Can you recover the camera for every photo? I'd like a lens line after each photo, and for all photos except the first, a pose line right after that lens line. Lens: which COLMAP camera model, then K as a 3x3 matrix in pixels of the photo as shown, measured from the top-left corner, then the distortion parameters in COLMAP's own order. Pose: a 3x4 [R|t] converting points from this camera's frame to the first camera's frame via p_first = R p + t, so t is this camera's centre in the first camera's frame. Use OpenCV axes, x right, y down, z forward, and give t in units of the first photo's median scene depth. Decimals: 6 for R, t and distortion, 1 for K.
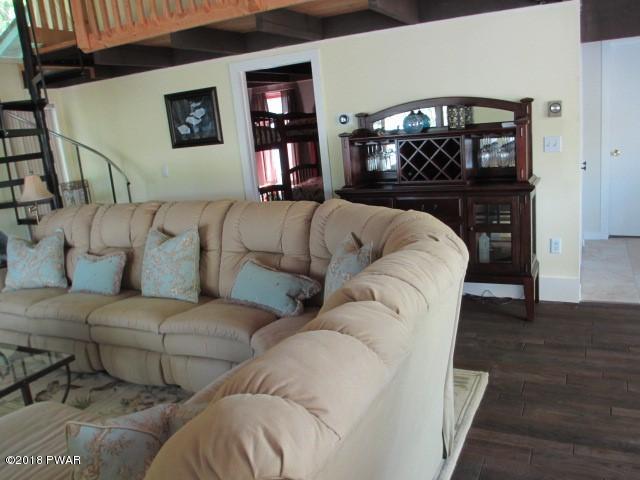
lens RADIAL K [[533.0, 0, 320.9], [0, 533.0, 233.9], [0, 0, 1]] dist [-0.061007, 0.028612]
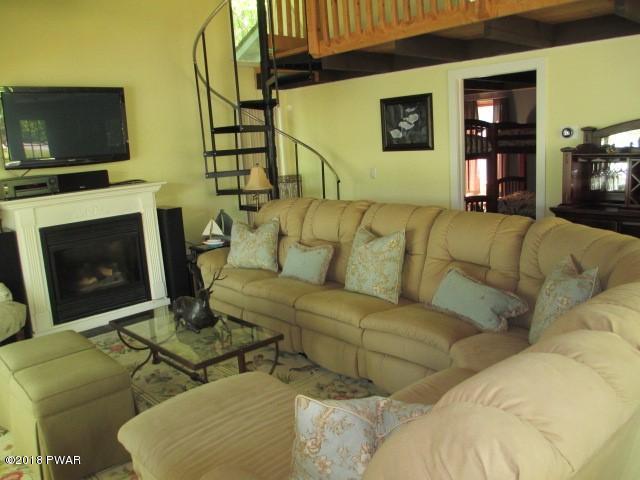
lens RADIAL K [[533.0, 0, 322.5], [0, 533.0, 234.5], [0, 0, 1]] dist [-0.061007, 0.028612]
pose [[0.933575, 0.111182, -0.340700, -0.027042], [-0.114021, 0.993409, 0.011748, 0.001037], [0.339761, 0.027879, 0.940099, -0.012649]]
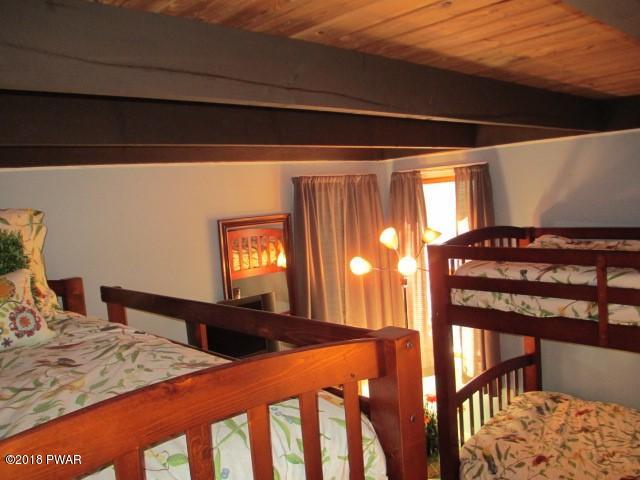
lens RADIAL K [[533.0, 0, 328.5], [0, 533.0, 244.2], [0, 0, 1]] dist [-0.061007, 0.028612]
pose [[0.945957, 0.048072, -0.320710, -0.075098], [-0.075984, 0.994278, -0.075087, -0.391065], [0.315265, 0.095398, 0.944197, 1.327805]]
